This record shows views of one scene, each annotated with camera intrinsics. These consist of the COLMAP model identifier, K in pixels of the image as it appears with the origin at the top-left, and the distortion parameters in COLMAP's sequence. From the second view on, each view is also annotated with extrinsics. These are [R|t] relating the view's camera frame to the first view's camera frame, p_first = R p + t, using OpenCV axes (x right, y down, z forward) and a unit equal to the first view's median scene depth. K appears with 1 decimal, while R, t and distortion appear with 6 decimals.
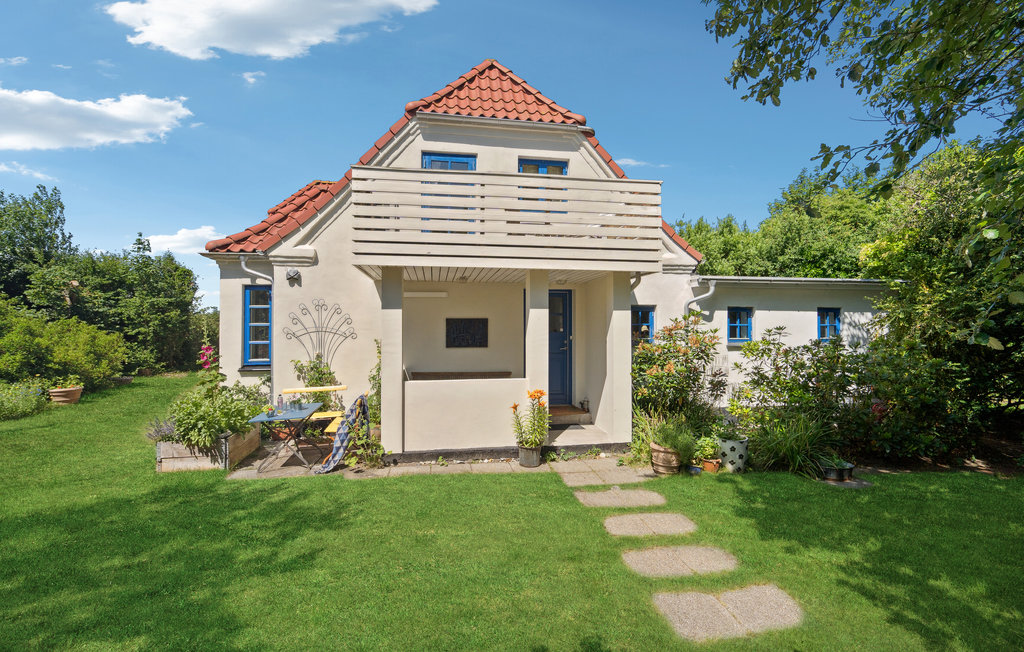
lens RADIAL K [[461.8, 0, 512.0], [0, 461.8, 326.0], [0, 0, 1]] dist [-0.000571, -0.000065]
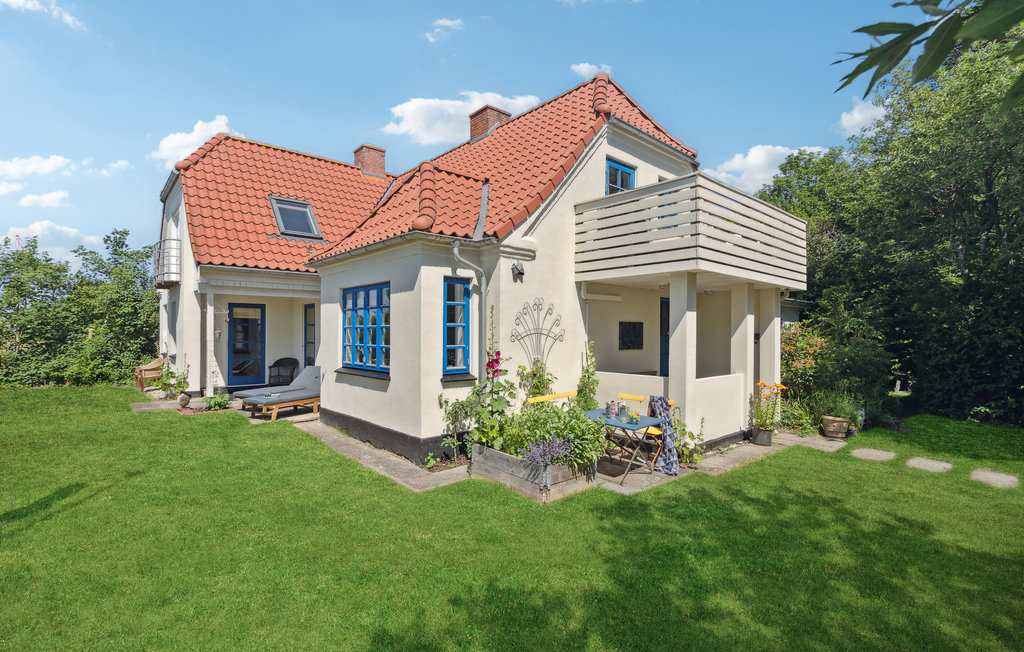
lens RADIAL K [[481.7, 0, 512.0], [0, 481.7, 326.0], [0, 0, 1]] dist [0.000652, 0.000265]
pose [[0.856357, 0.013136, 0.516218, -0.946306], [-0.004570, 0.999830, -0.017861, 0.014860], [-0.516365, 0.012936, 0.856271, 0.217761]]
